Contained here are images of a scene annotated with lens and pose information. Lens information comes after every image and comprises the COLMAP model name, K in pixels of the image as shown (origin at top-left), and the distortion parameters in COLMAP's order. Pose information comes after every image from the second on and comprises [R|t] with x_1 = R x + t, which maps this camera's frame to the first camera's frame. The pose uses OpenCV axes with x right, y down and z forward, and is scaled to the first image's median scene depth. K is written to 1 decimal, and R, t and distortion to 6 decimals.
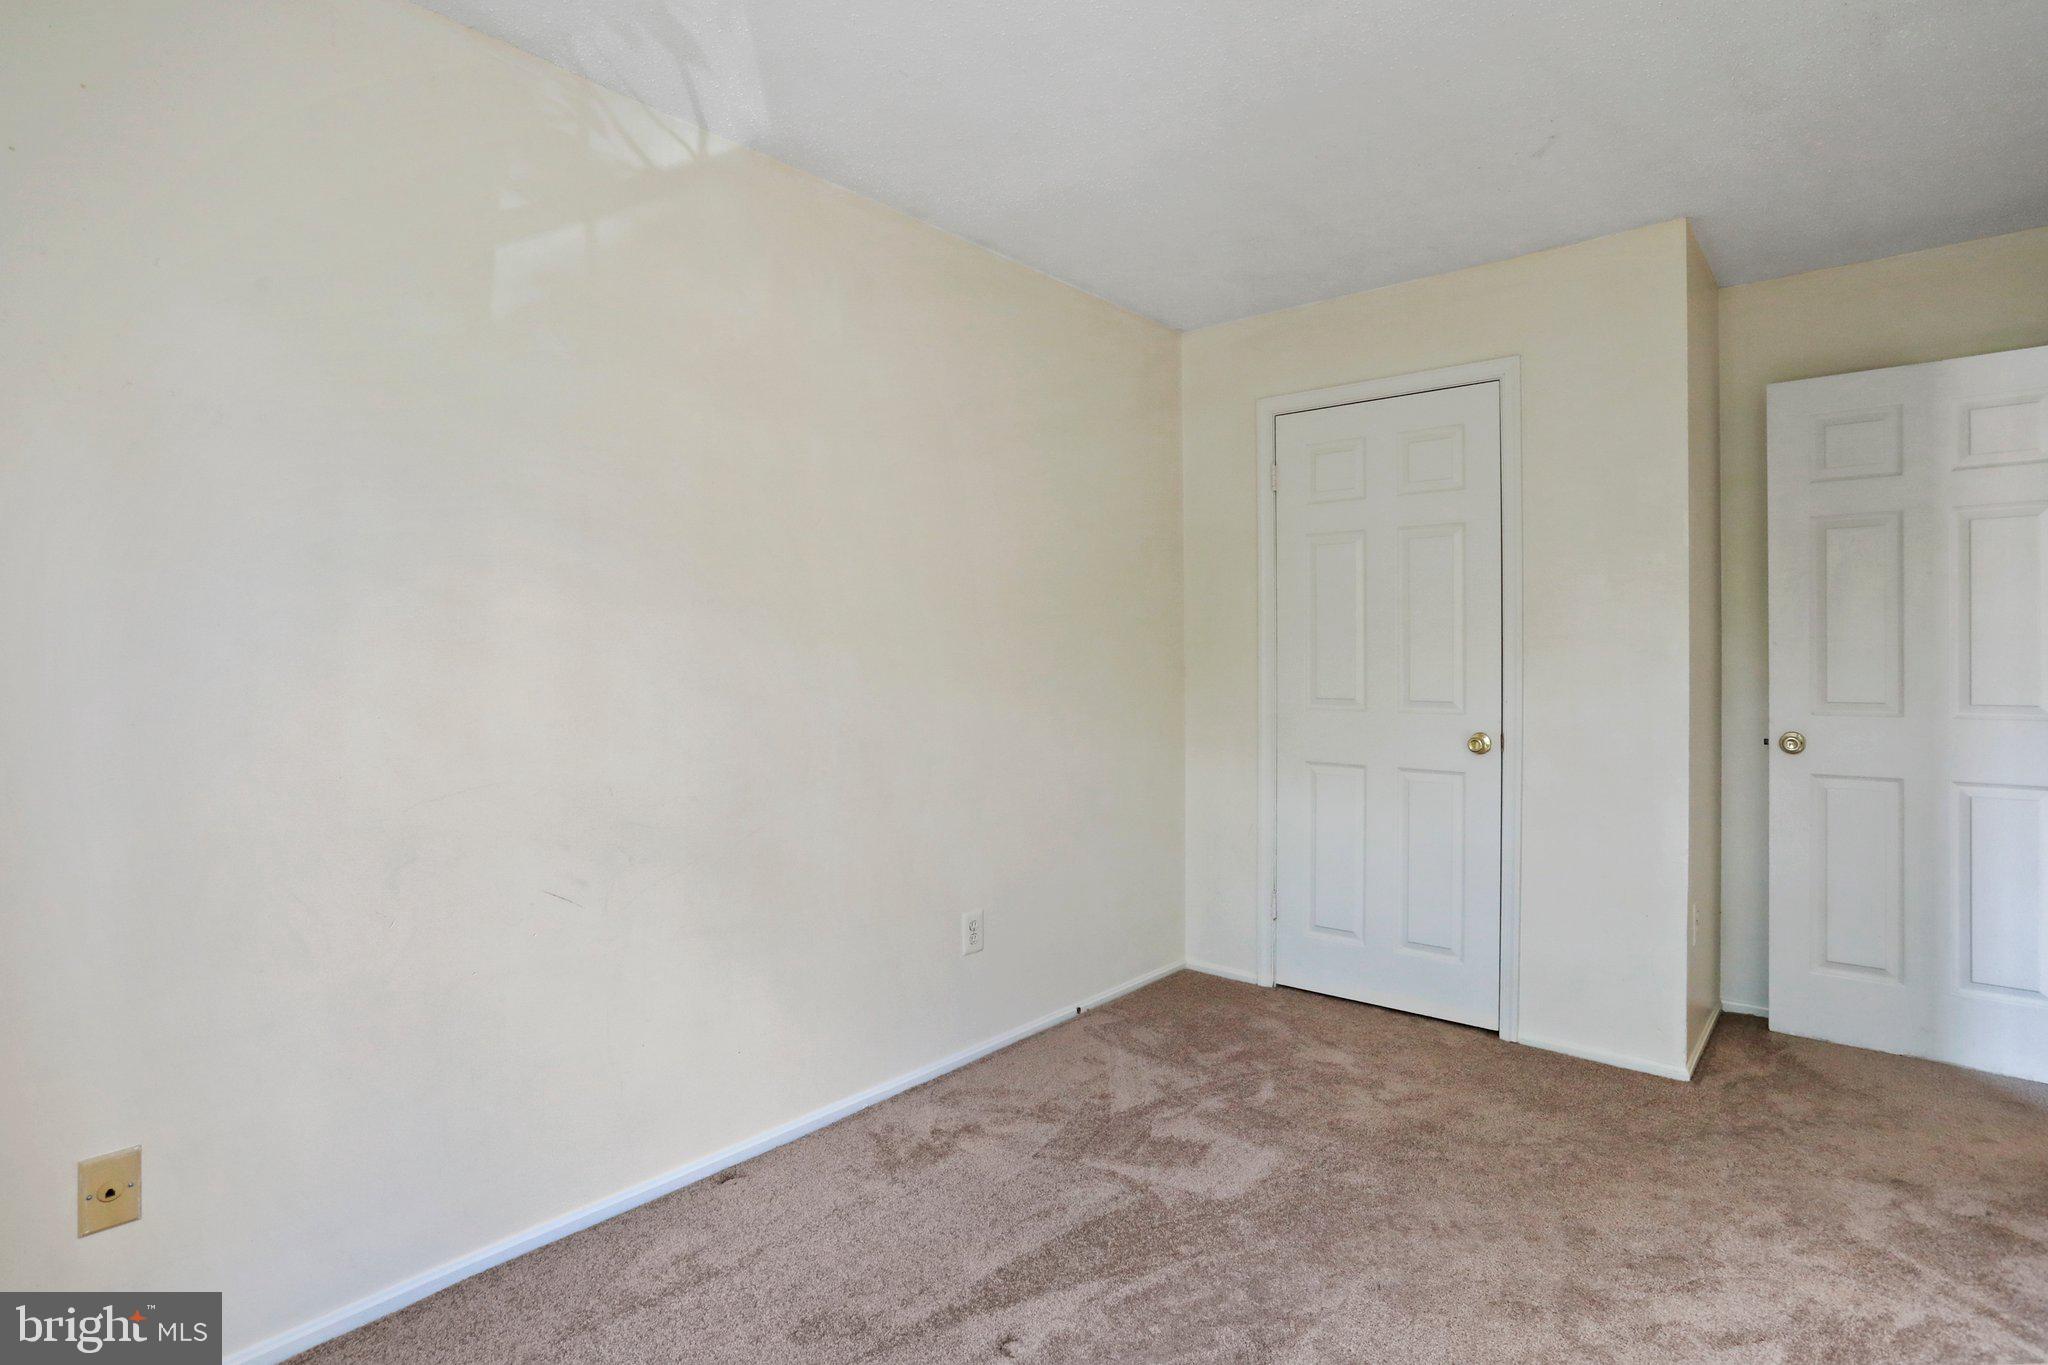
lens RADIAL K [[1003.0, 0, 1021.1], [0, 1003.0, 678.6], [0, 0, 1]] dist [-0.014311, 0.002927]
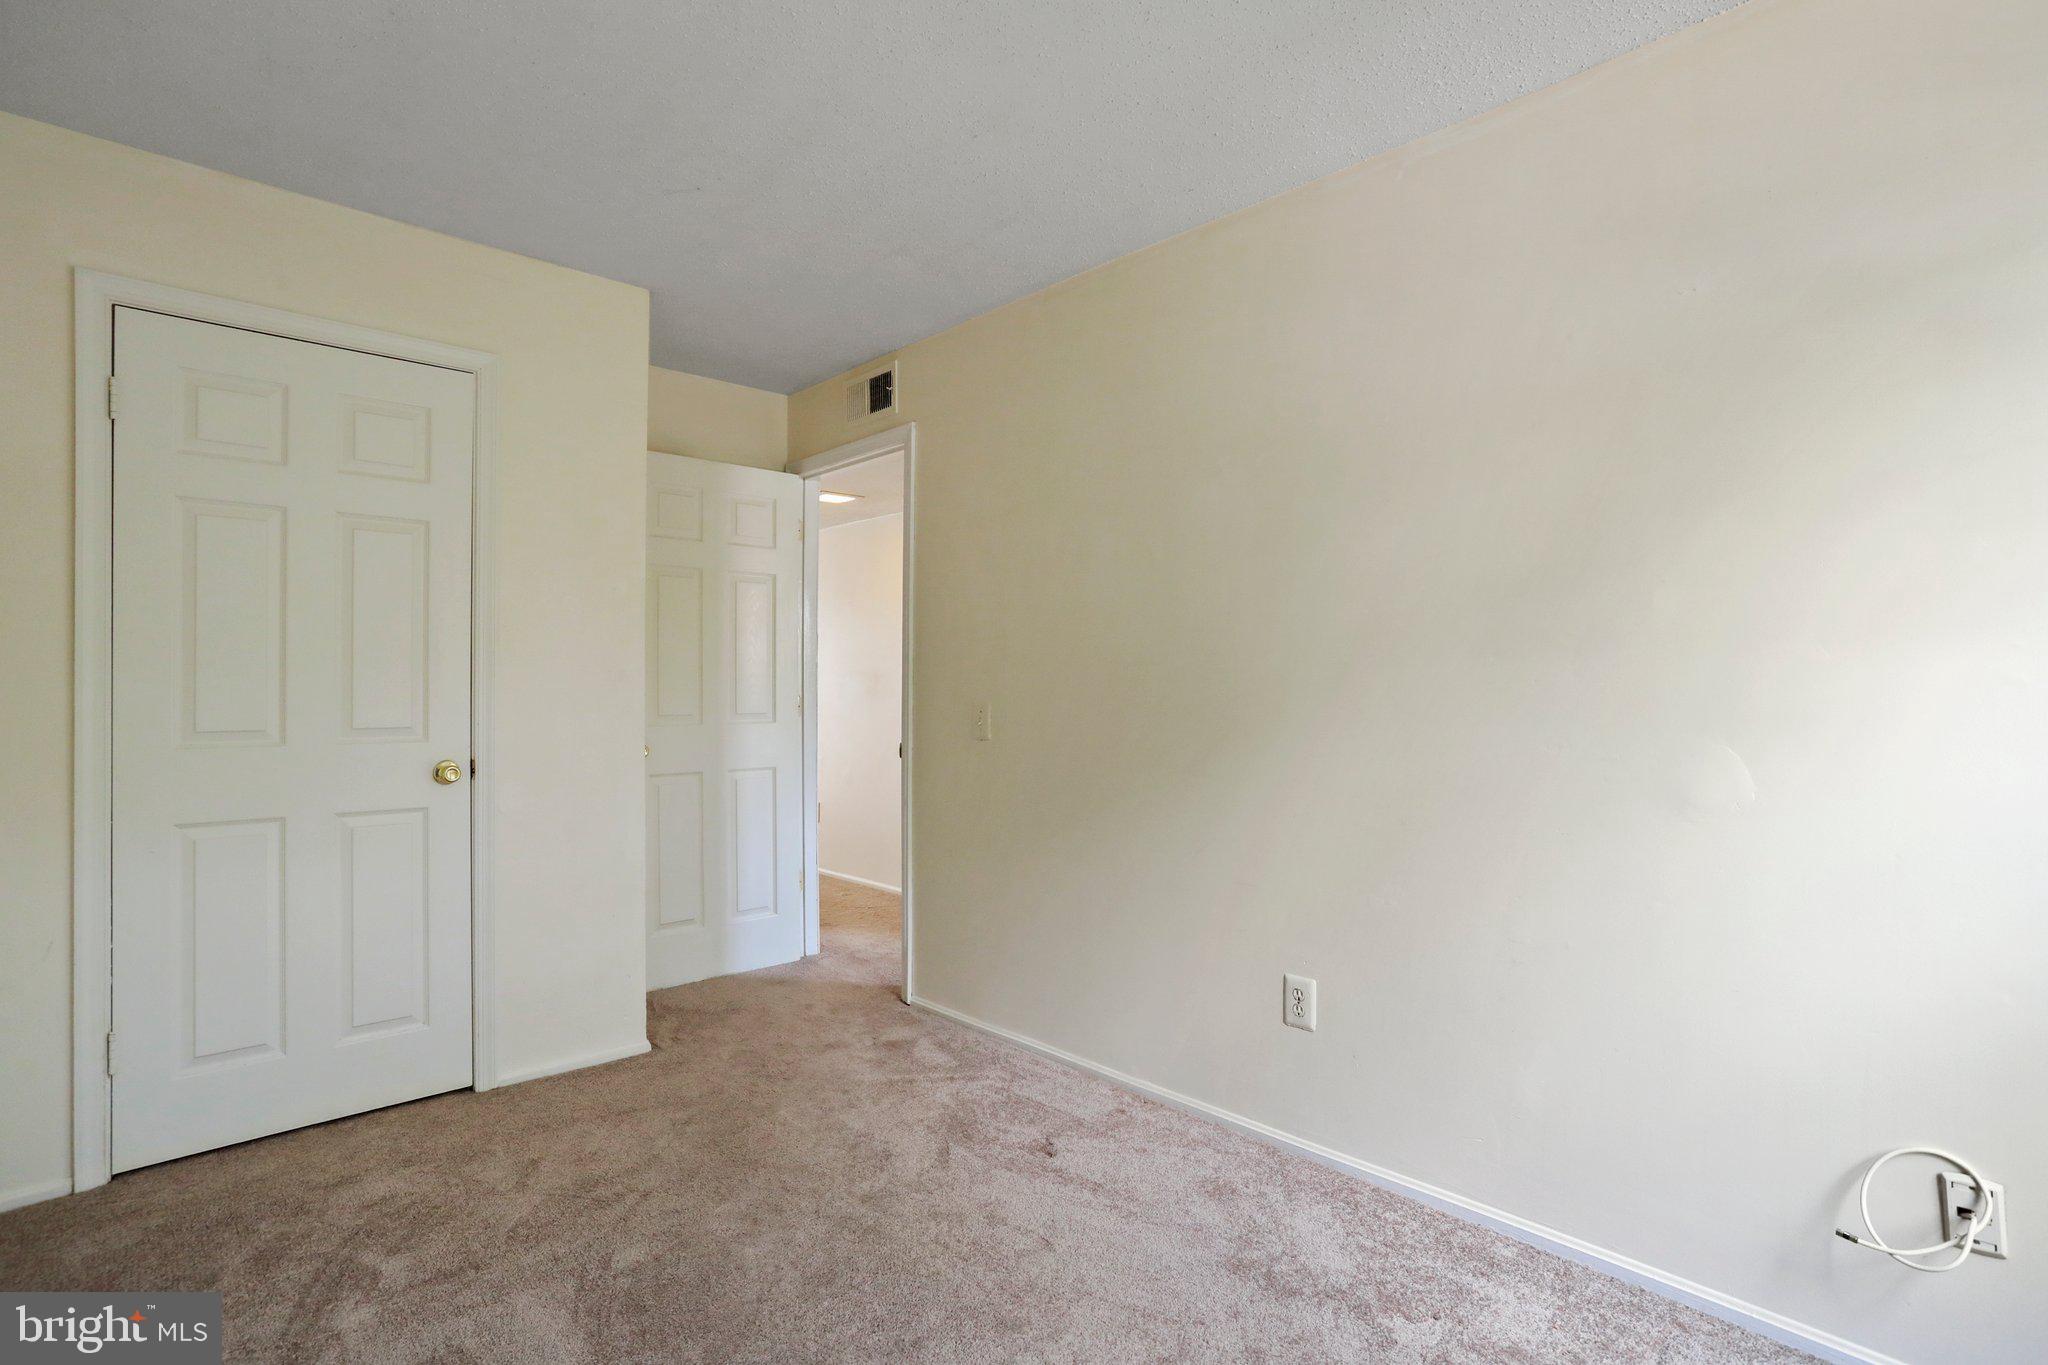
lens RADIAL K [[1003.0, 0, 1019.9], [0, 1003.0, 676.3], [0, 0, 1]] dist [-0.014311, 0.002927]
pose [[0.113976, 0.013762, 0.993388, -0.386437], [0.015778, 0.999753, -0.015661, 0.000028], [-0.993358, 0.017459, 0.113731, 0.399304]]
